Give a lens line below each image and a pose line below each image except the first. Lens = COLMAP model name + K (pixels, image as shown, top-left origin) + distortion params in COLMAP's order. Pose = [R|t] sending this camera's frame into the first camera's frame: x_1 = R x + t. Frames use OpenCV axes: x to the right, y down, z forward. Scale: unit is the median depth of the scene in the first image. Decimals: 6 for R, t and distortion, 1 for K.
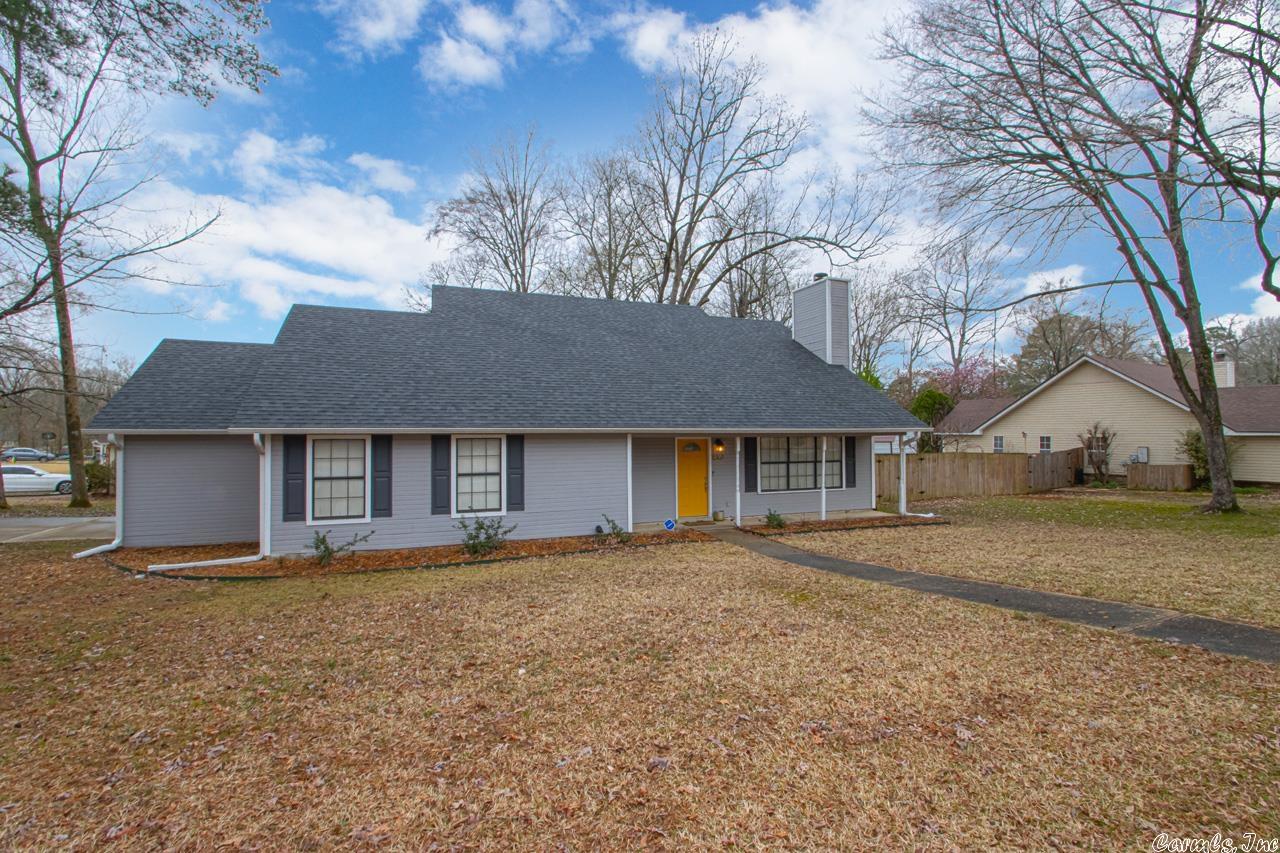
lens RADIAL K [[603.3, 0, 639.4], [0, 603.3, 431.2], [0, 0, 1]] dist [-0.001732, -0.009248]
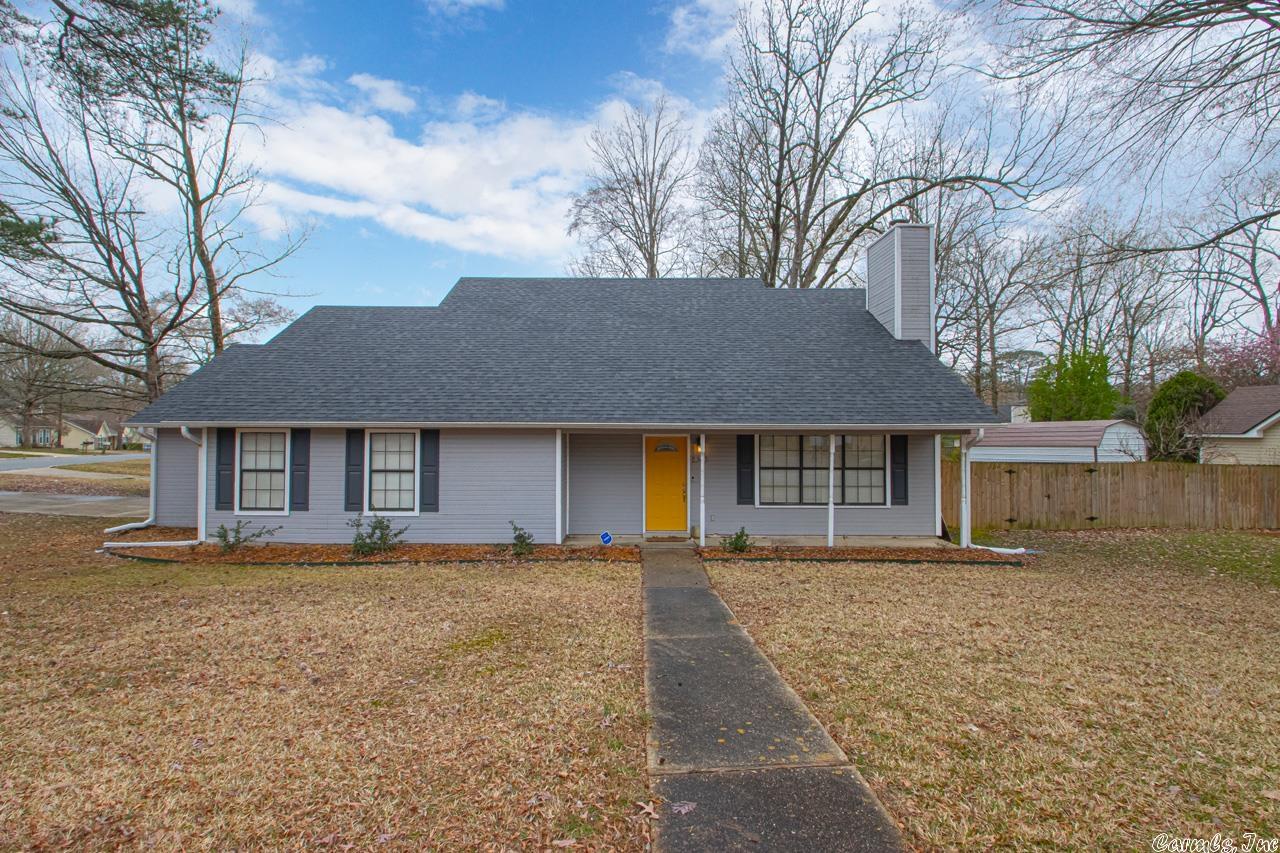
lens RADIAL K [[647.9, 0, 639.8], [0, 647.9, 428.3], [0, 0, 1]] dist [-0.010803, -0.002026]
pose [[0.928611, 0.003391, -0.371039, 0.452711], [-0.005401, 0.999976, -0.004379, 0.006759], [0.371015, 0.006070, 0.928607, 0.197135]]
